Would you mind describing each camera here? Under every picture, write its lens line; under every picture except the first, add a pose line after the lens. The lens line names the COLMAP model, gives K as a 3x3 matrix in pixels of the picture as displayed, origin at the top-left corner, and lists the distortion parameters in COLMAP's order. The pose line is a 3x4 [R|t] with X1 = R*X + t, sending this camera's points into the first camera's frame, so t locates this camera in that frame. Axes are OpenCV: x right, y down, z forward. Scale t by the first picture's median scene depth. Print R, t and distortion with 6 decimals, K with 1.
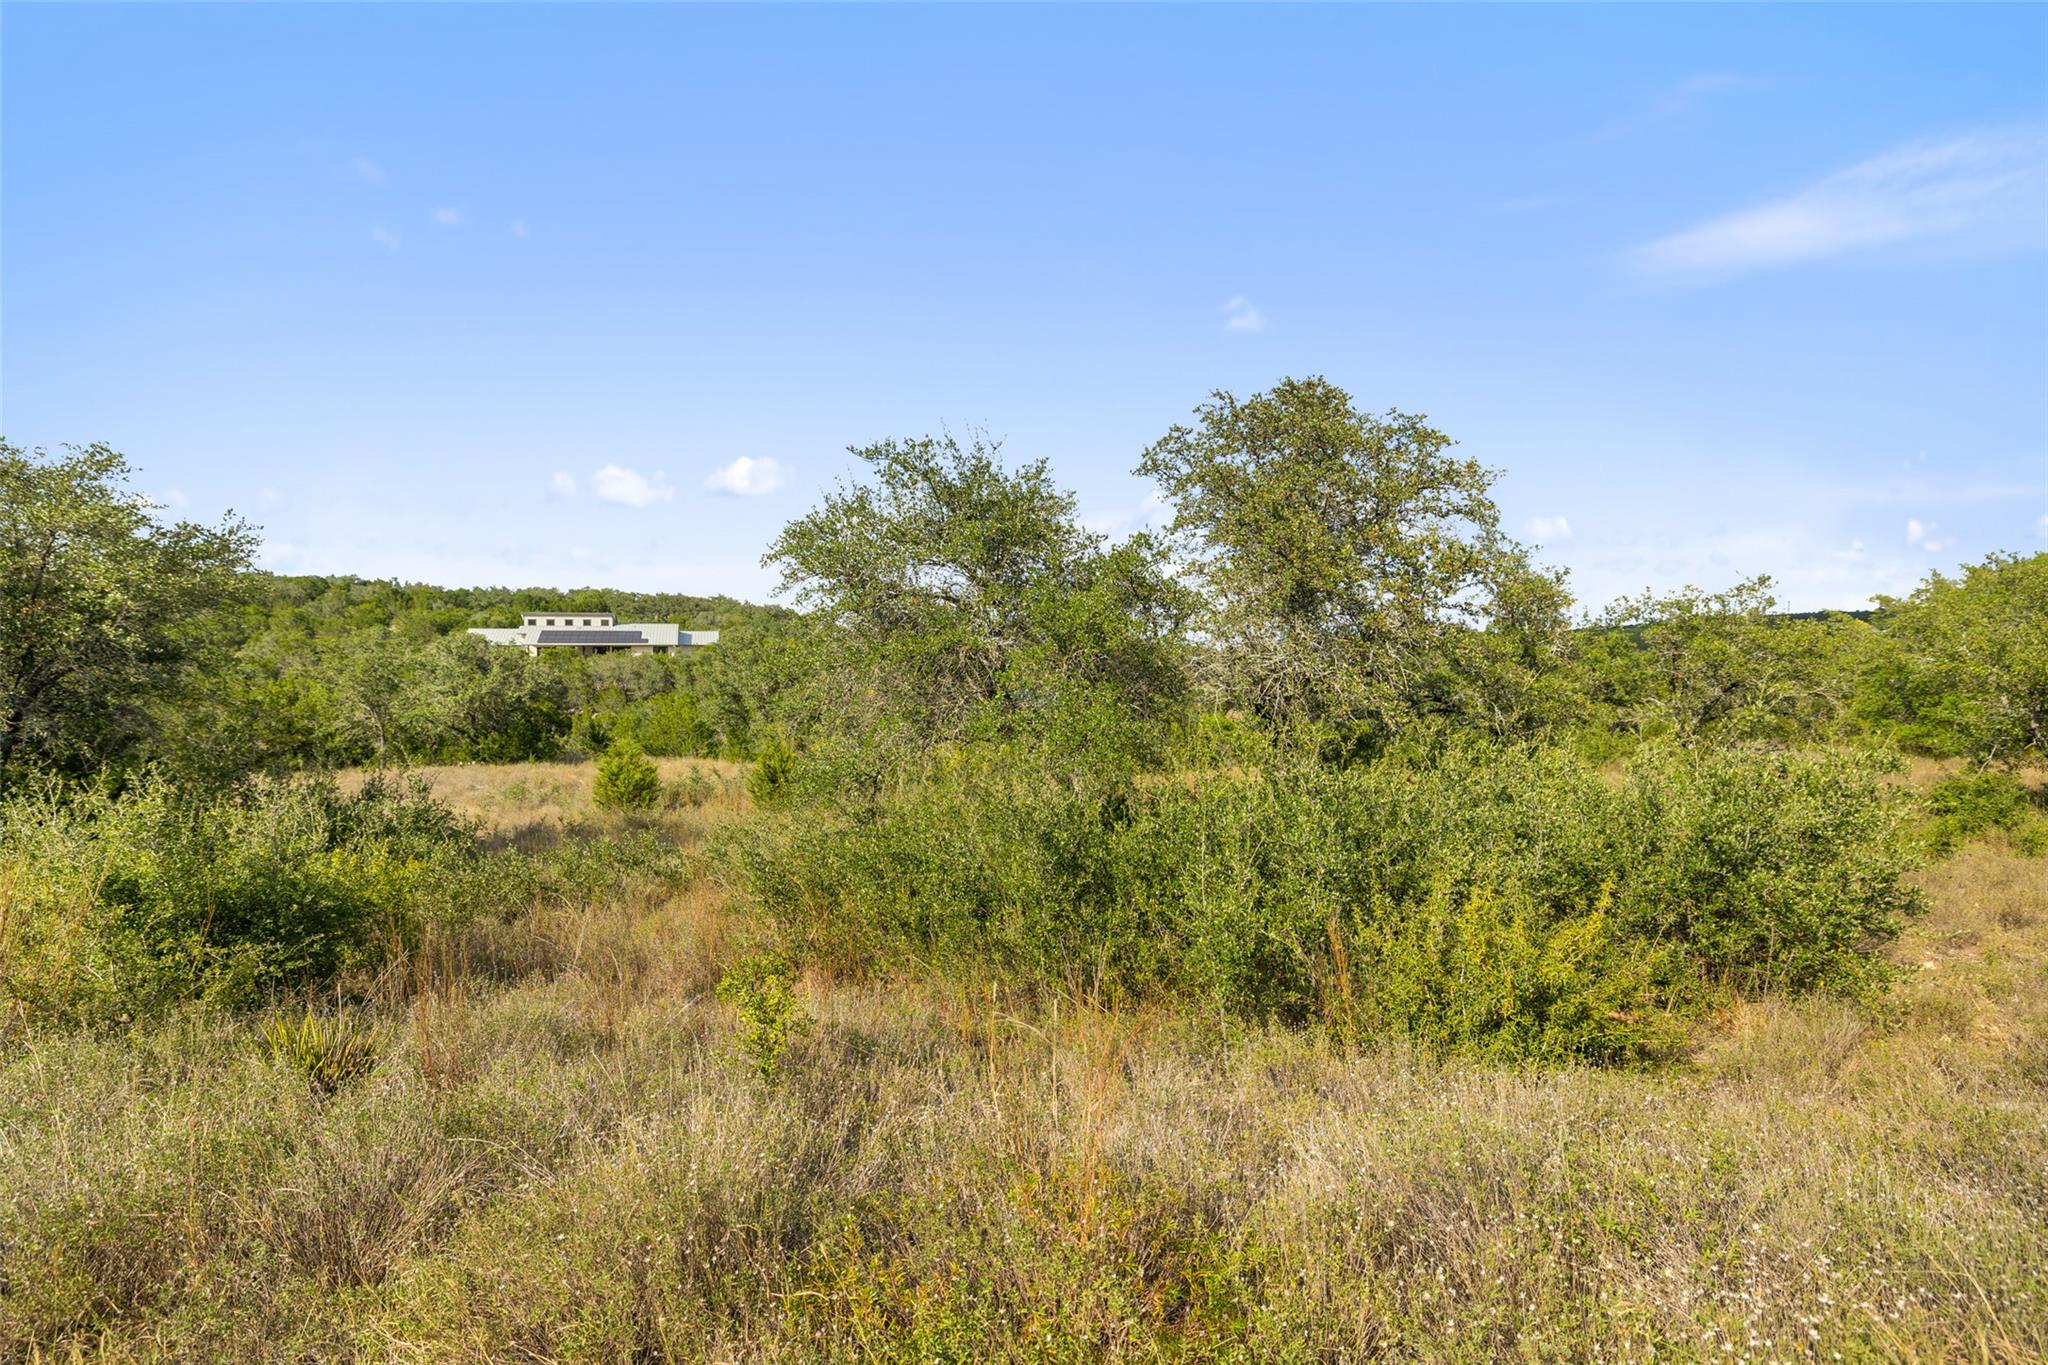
lens RADIAL K [[981.4, 0, 1033.5], [0, 981.4, 692.3], [0, 0, 1]] dist [-0.001339, -0.000580]
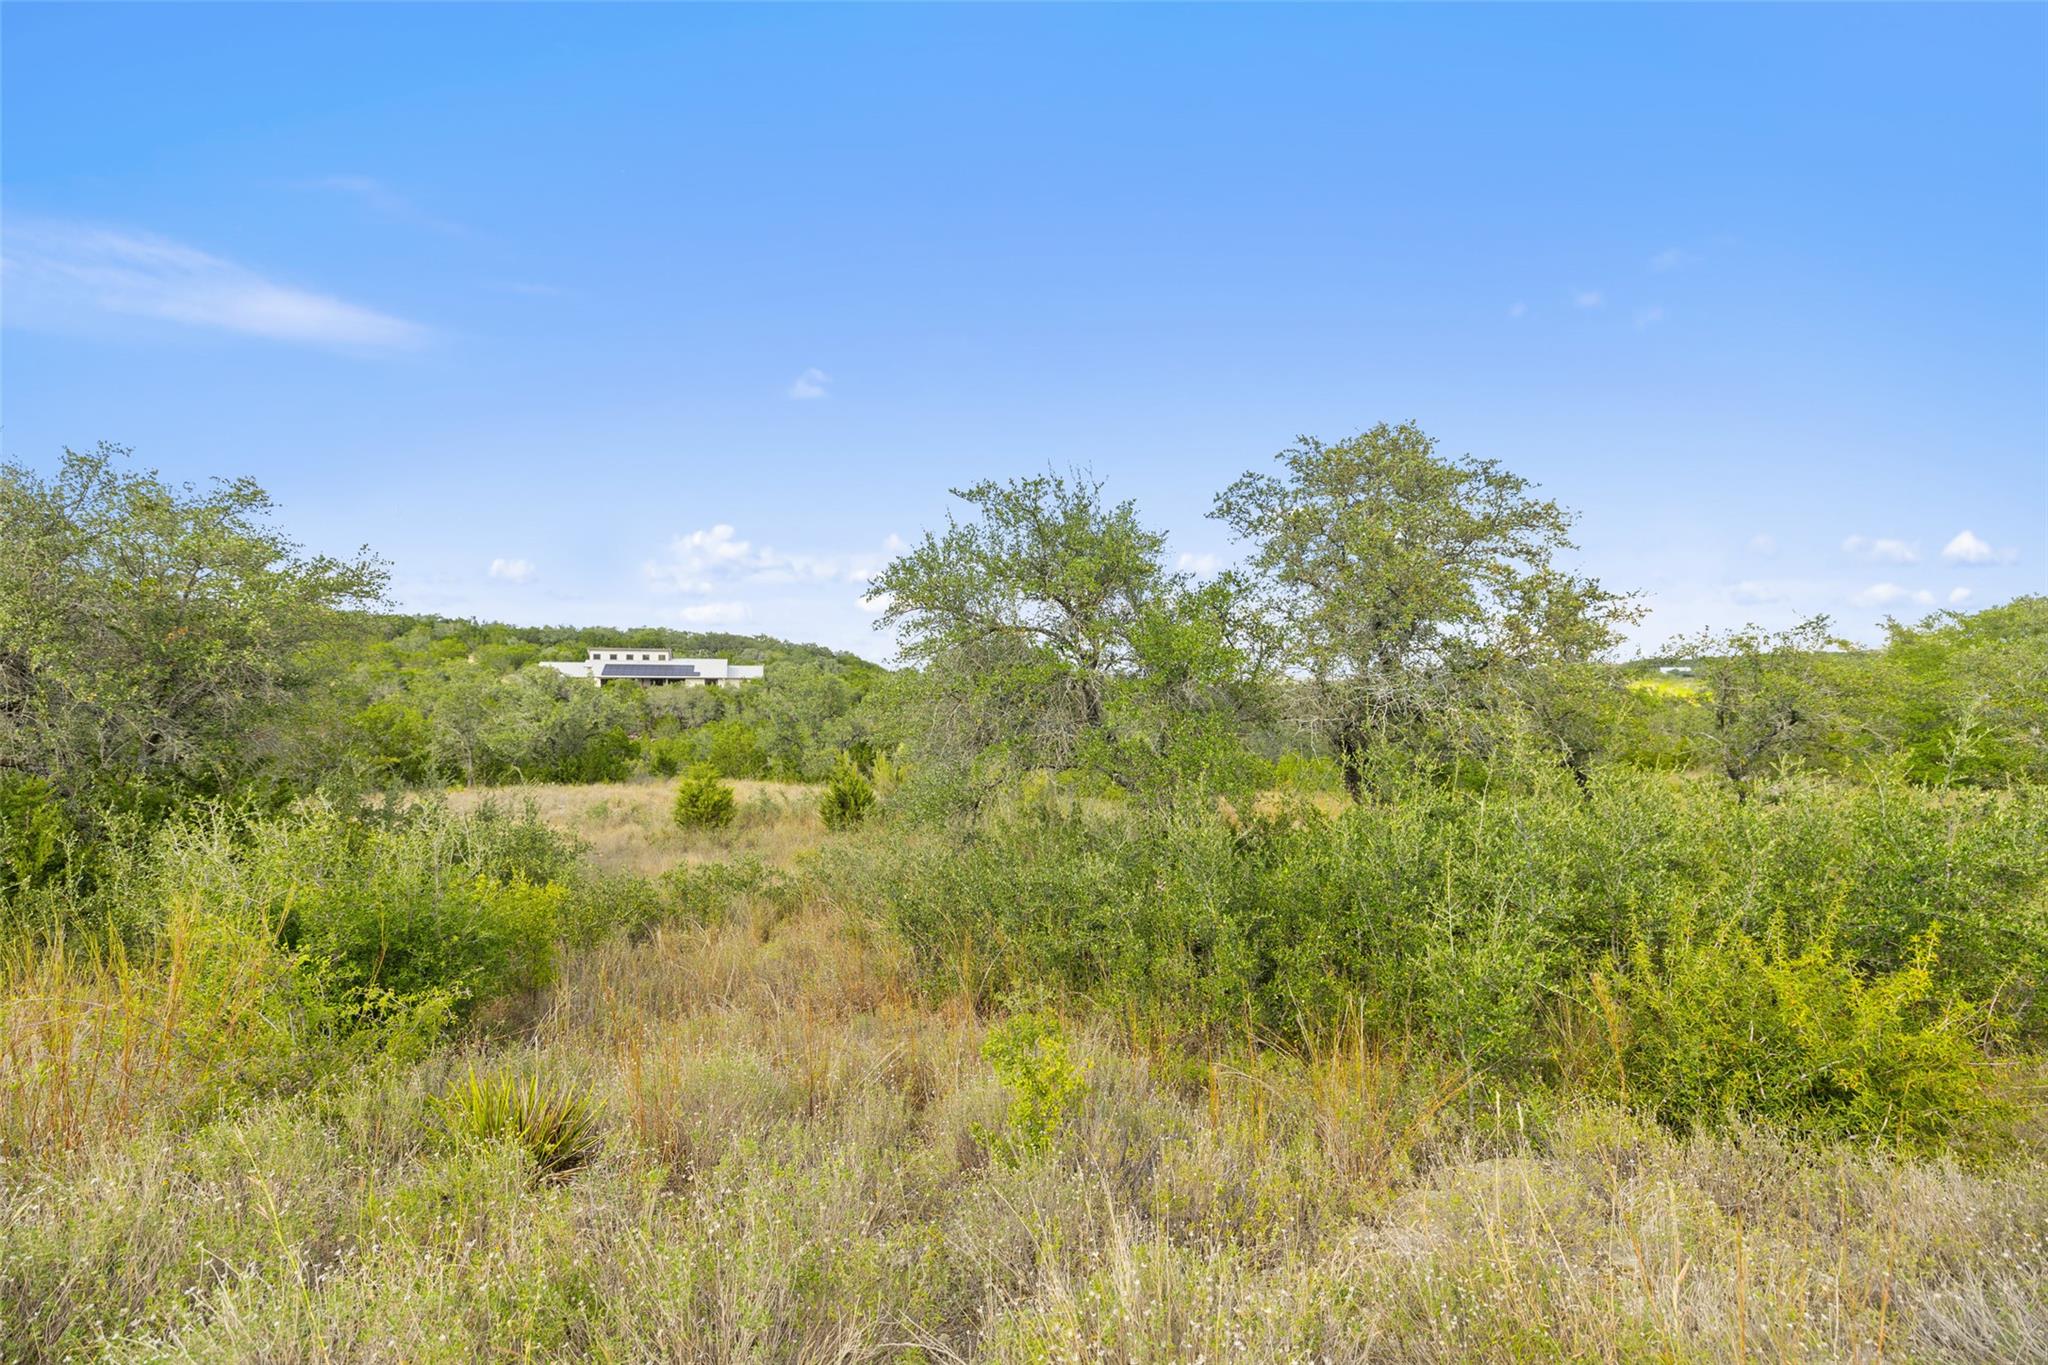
lens RADIAL K [[878.0, 0, 1024.0], [0, 878.0, 682.5], [0, 0, 1]] dist [0.011741, 0.000229]
pose [[0.999854, 0.007073, -0.015582, -0.051433], [-0.007778, 0.998925, -0.045692, 0.000725], [0.015242, 0.045807, 0.998834, 0.036359]]
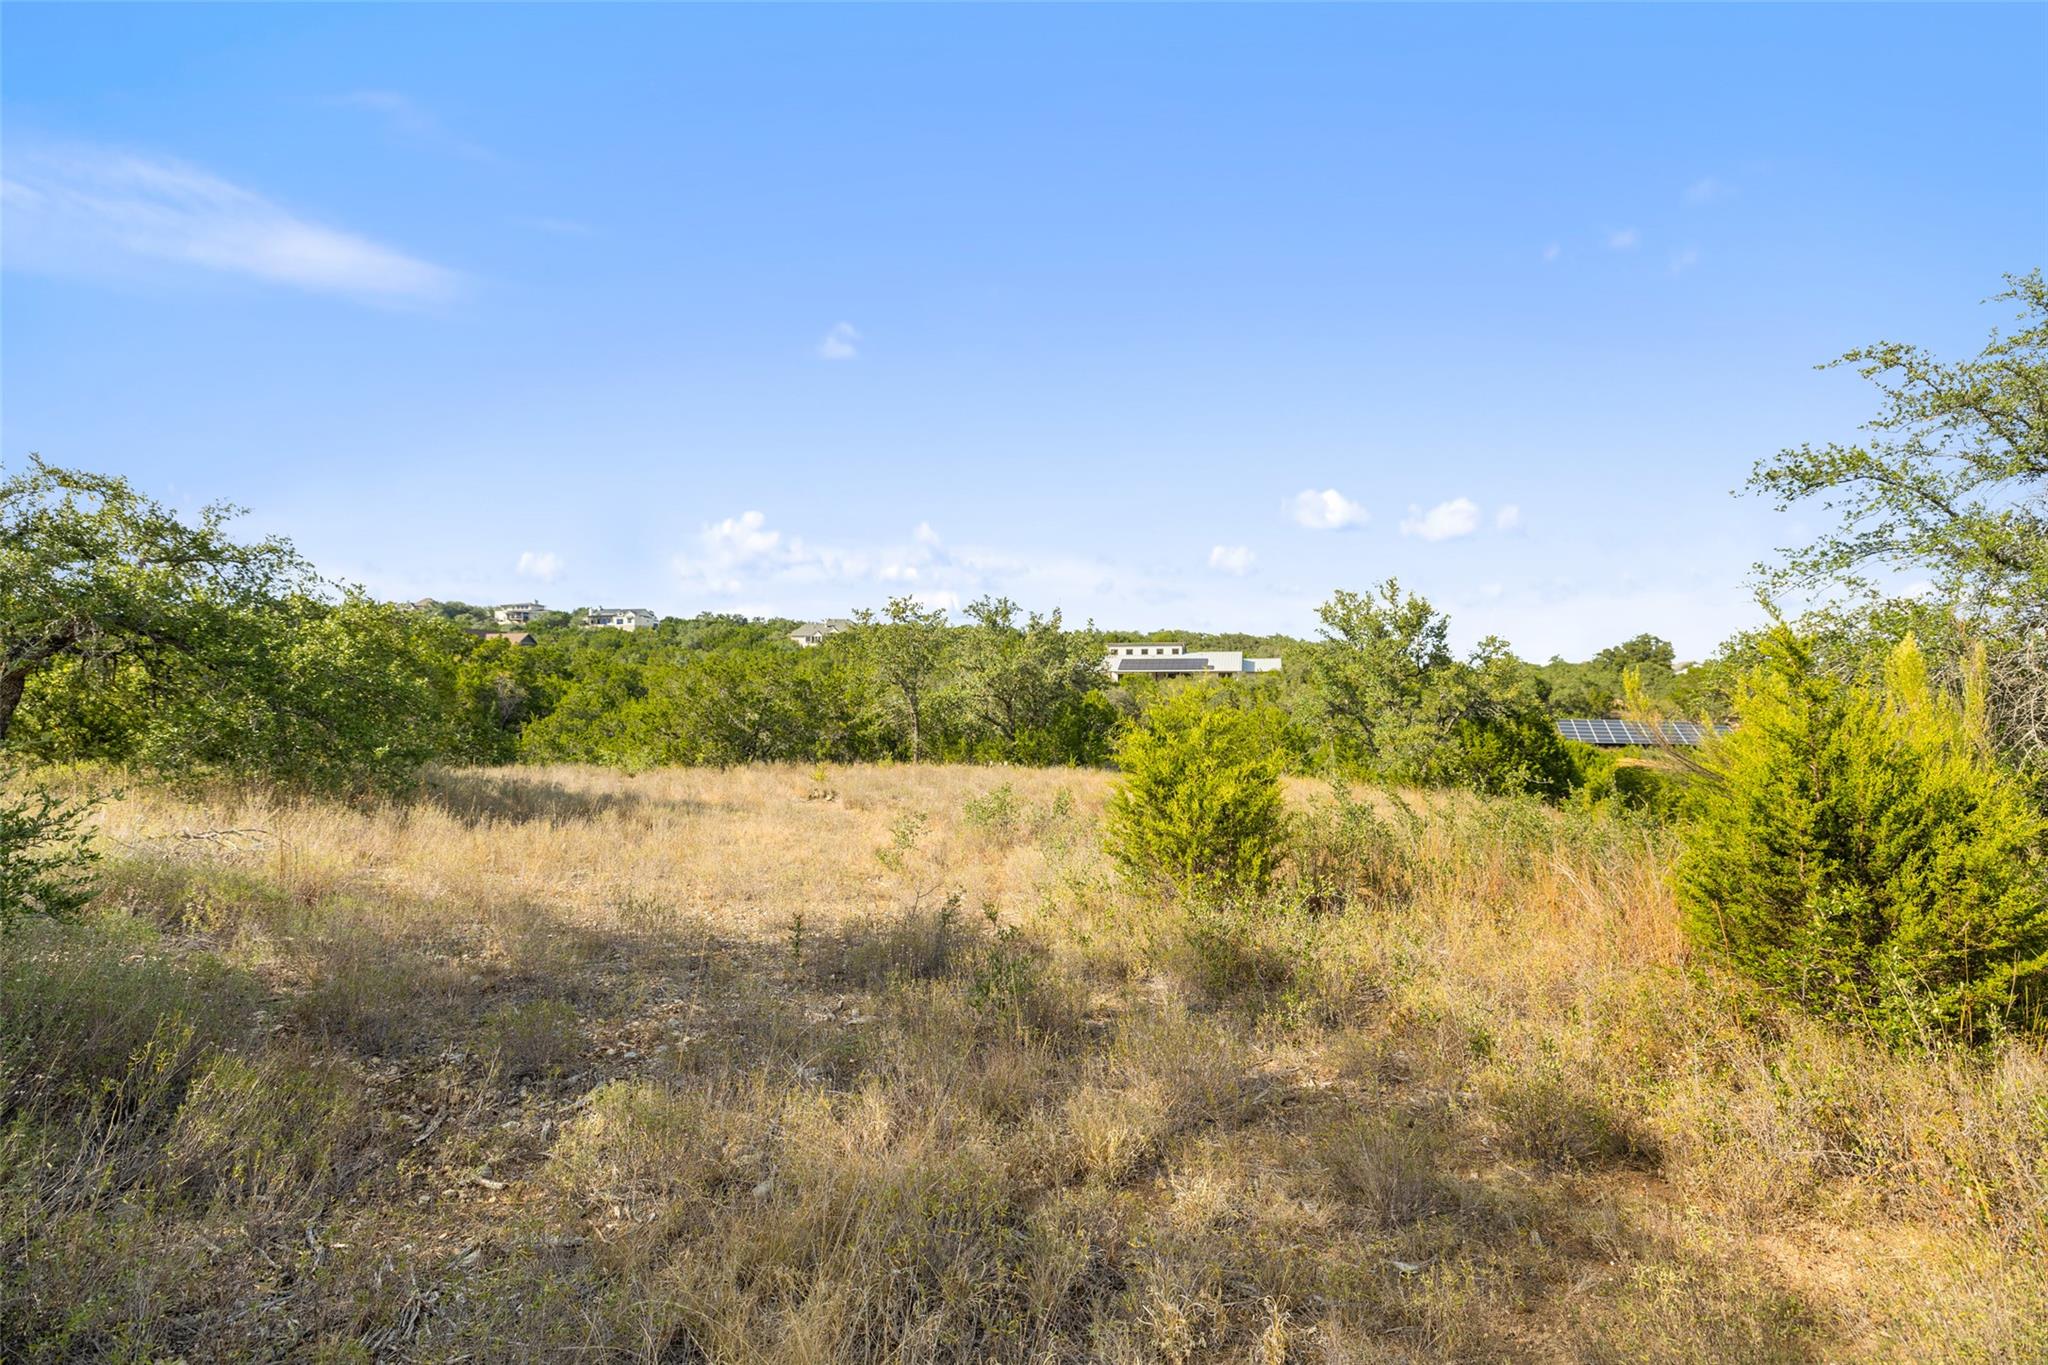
lens RADIAL K [[878.0, 0, 1024.0], [0, 878.0, 682.5], [0, 0, 1]] dist [0.011741, 0.000229]
pose [[0.834548, -0.000580, -0.550935, -0.294675], [-0.028716, 0.998594, -0.044549, 0.063235], [0.550186, 0.052998, 0.833358, 0.706540]]
